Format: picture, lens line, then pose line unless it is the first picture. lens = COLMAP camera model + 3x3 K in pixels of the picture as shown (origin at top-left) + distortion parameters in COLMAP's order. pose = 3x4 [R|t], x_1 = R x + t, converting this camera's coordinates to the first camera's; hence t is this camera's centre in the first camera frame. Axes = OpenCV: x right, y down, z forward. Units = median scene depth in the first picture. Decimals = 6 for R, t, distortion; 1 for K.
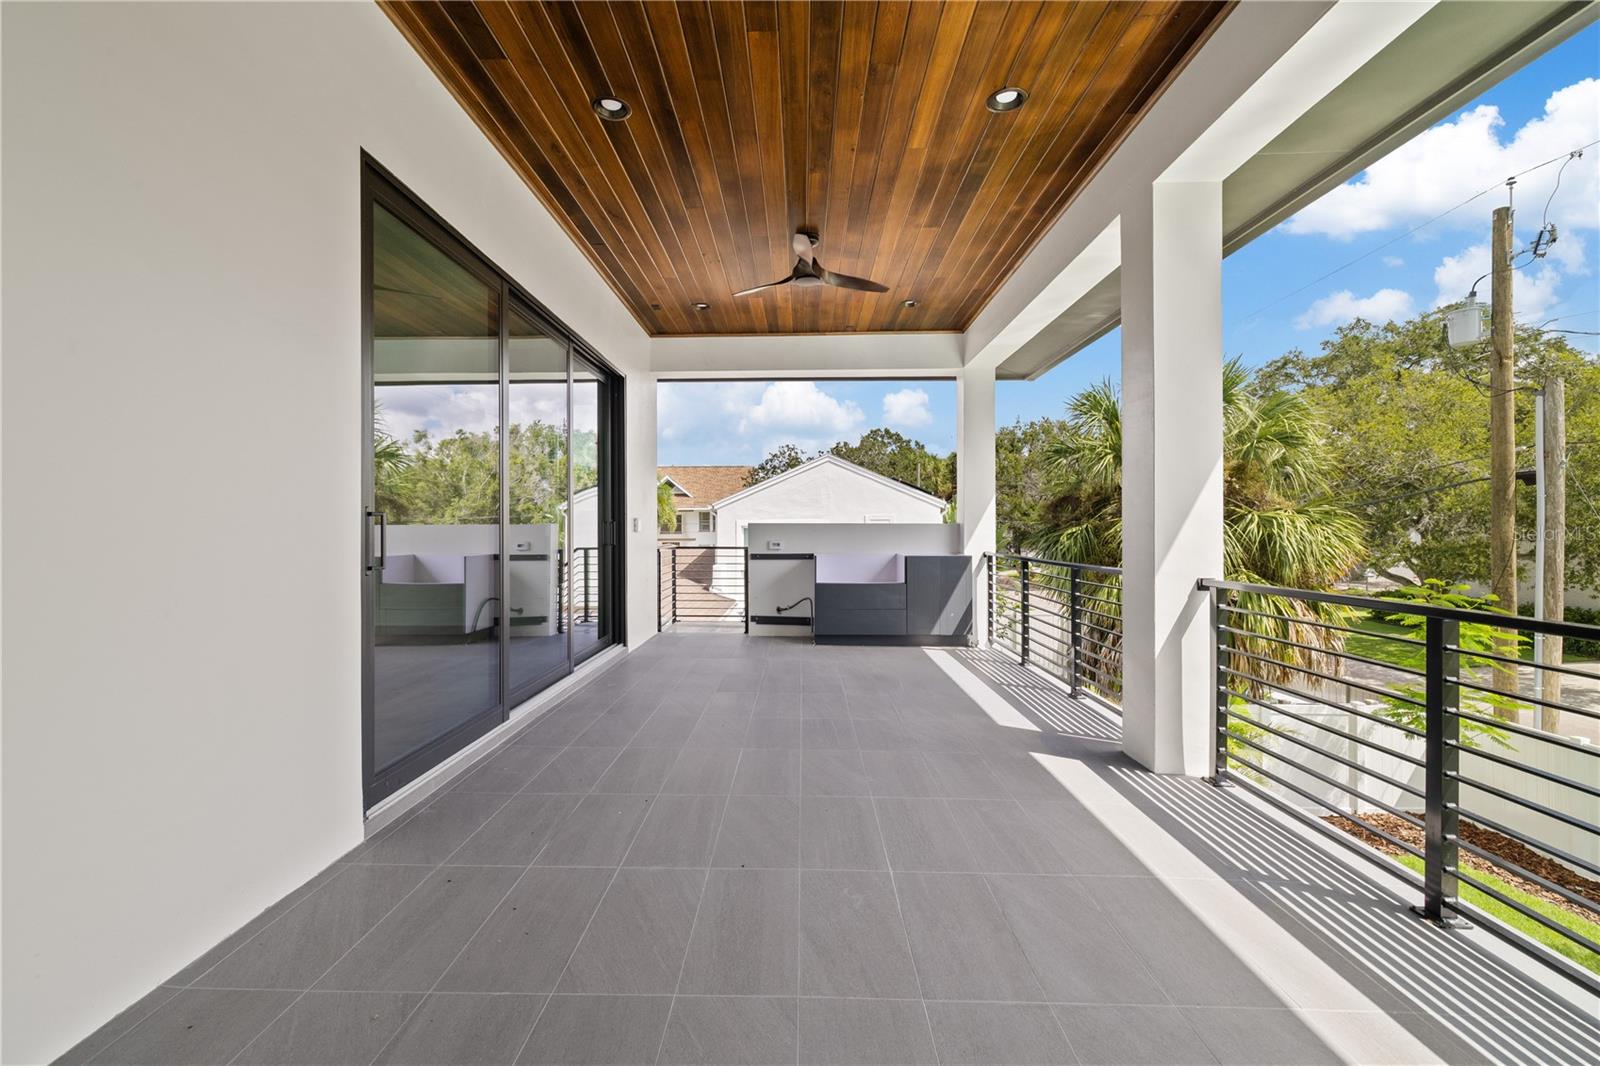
lens RADIAL K [[666.1, 0, 792.7], [0, 666.1, 527.0], [0, 0, 1]] dist [0.001582, -0.000314]
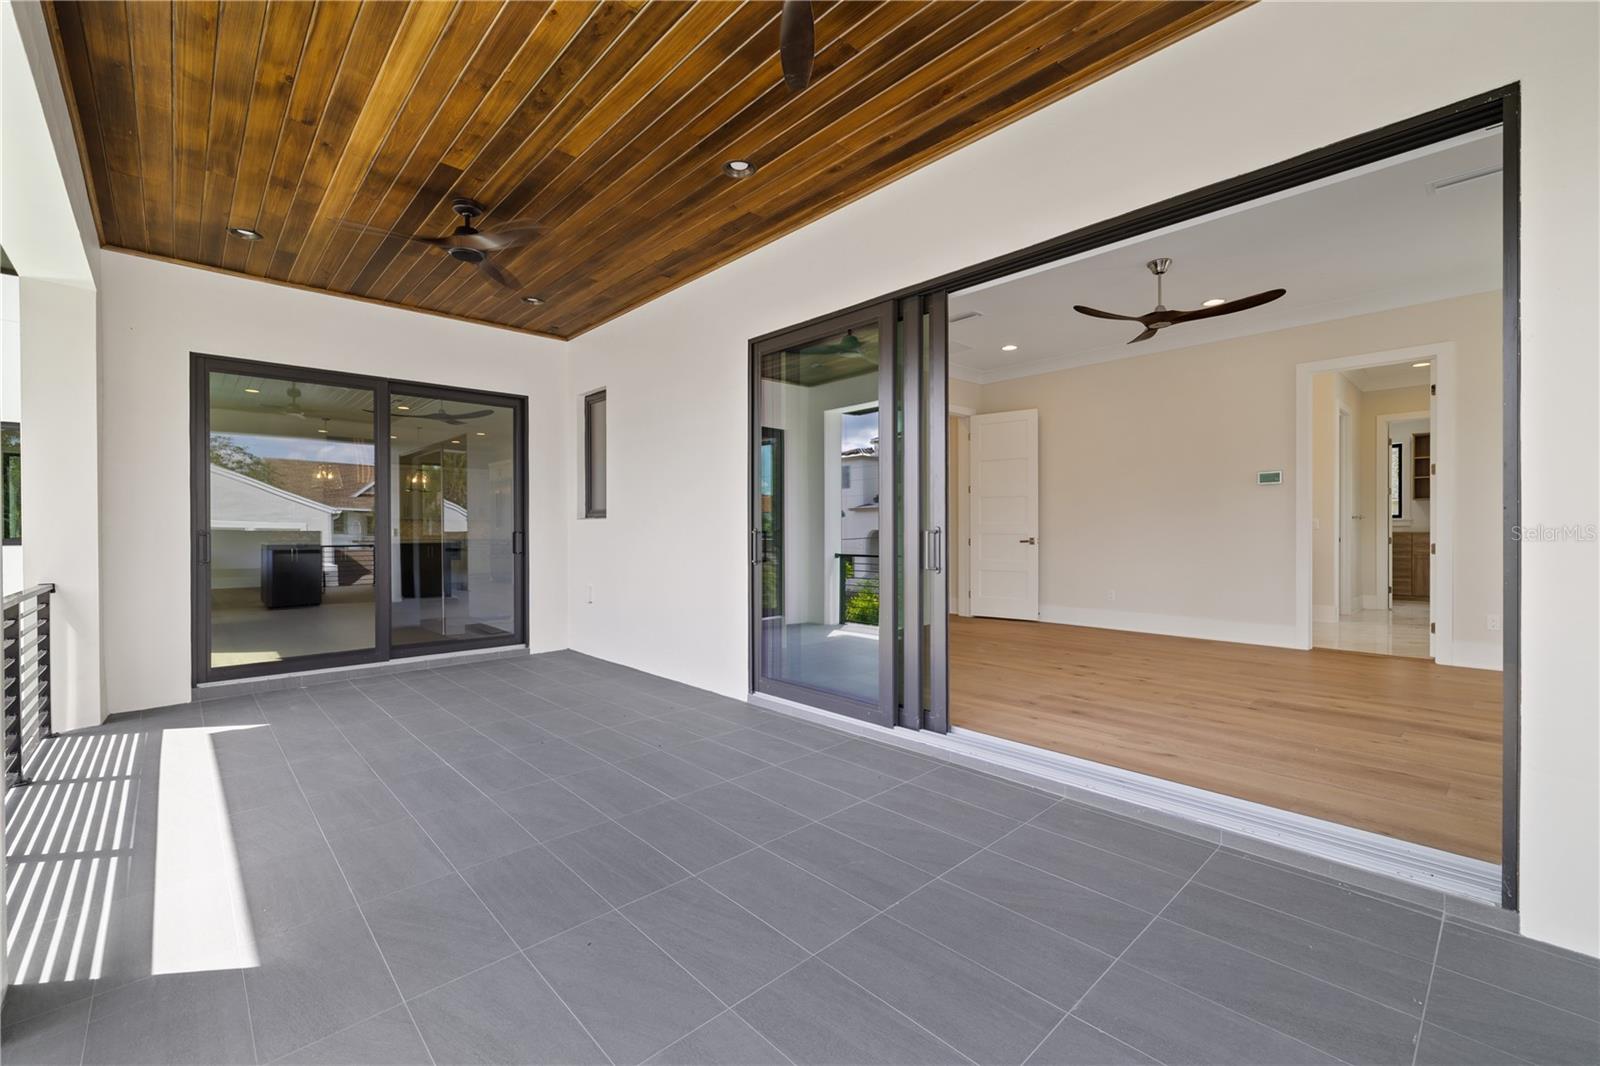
lens RADIAL K [[675.2, 0, 800.0], [0, 675.2, 533.0], [0, 0, 1]] dist [-0.000737, -0.000131]
pose [[-0.725945, 0.010072, -0.687679, 0.483308], [0.008241, 0.999948, 0.005947, -0.023774], [0.687703, -0.001350, -0.725991, 2.079075]]
